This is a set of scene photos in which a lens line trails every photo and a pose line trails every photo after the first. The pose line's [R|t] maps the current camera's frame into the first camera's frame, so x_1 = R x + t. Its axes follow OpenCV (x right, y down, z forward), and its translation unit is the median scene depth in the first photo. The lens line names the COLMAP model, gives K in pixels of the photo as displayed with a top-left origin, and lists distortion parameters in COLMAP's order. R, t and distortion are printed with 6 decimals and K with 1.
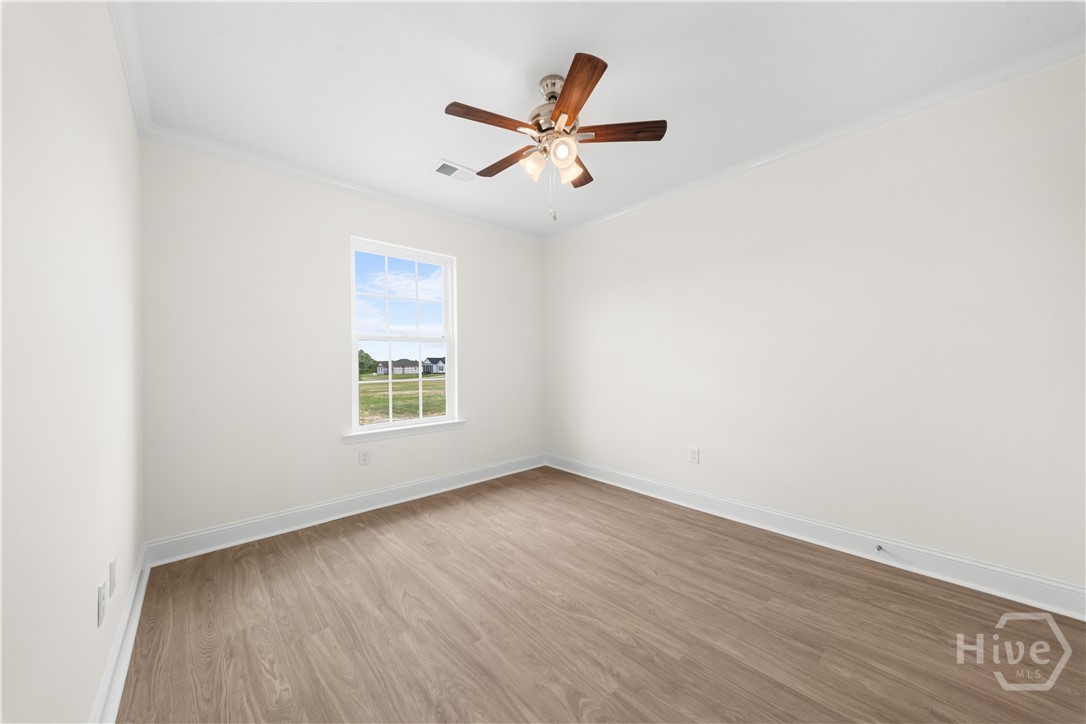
lens RADIAL K [[378.6, 0, 542.1], [0, 378.6, 363.3], [0, 0, 1]] dist [0.010297, 0.000155]
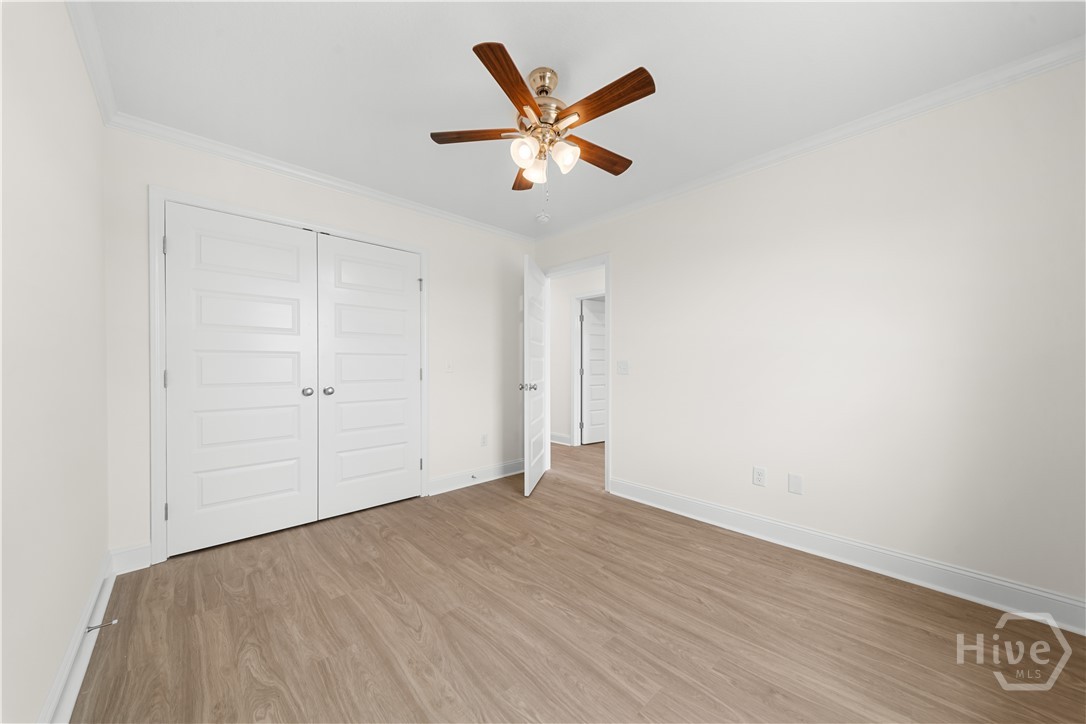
lens RADIAL K [[378.6, 0, 541.7], [0, 378.6, 368.6], [0, 0, 1]] dist [0.010297, 0.000155]
pose [[-0.999829, 0.009187, -0.016058, 0.058504], [0.009140, 0.999954, 0.002949, 0.004711], [0.016084, 0.002802, -0.999867, 2.053935]]
